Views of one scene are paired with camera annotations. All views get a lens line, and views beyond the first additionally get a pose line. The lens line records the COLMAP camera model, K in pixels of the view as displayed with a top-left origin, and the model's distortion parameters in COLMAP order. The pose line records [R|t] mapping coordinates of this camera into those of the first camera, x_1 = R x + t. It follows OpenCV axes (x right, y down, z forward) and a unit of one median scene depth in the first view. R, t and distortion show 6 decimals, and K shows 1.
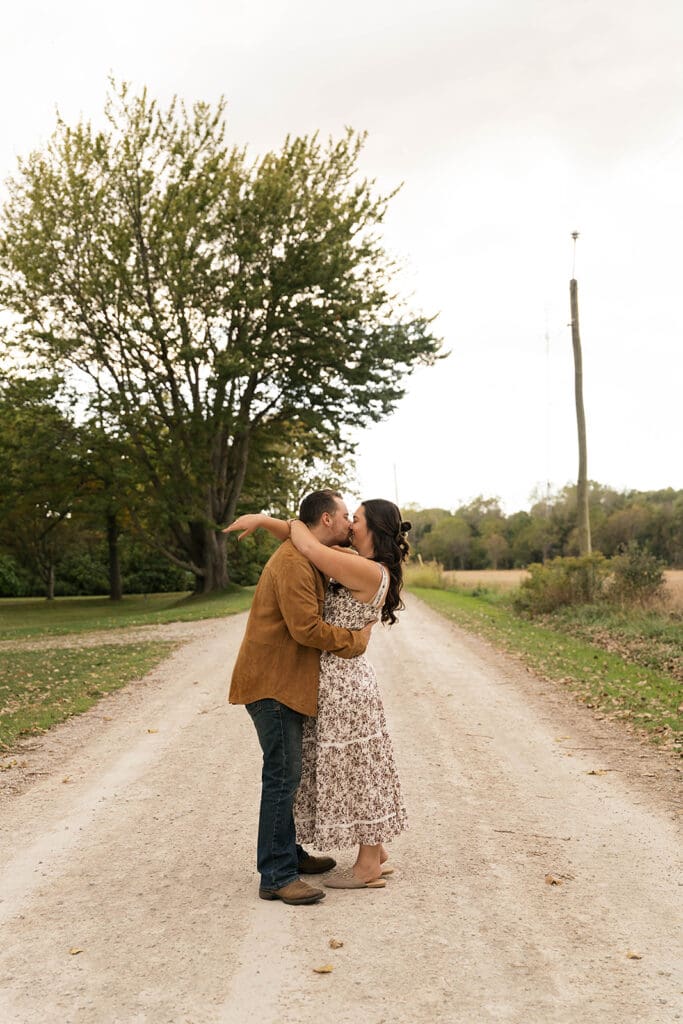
lens RADIAL K [[927.9, 0, 341.5], [0, 927.9, 512.0], [0, 0, 1]] dist [0.004404, 0.006235]
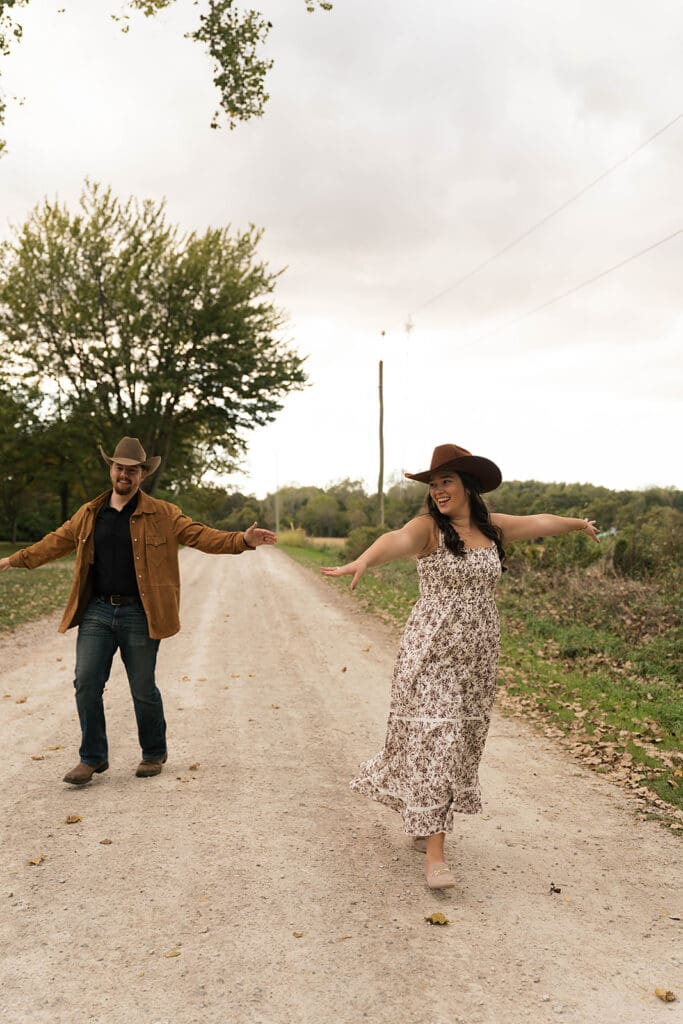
lens RADIAL K [[927.9, 0, 341.5], [0, 927.9, 512.0], [0, 0, 1]] dist [0.004404, 0.006235]
pose [[0.992186, 0.047321, 0.115450, 0.000828], [-0.051117, 0.998238, 0.030143, -0.018141], [-0.113820, -0.035808, 0.992856, -0.447410]]
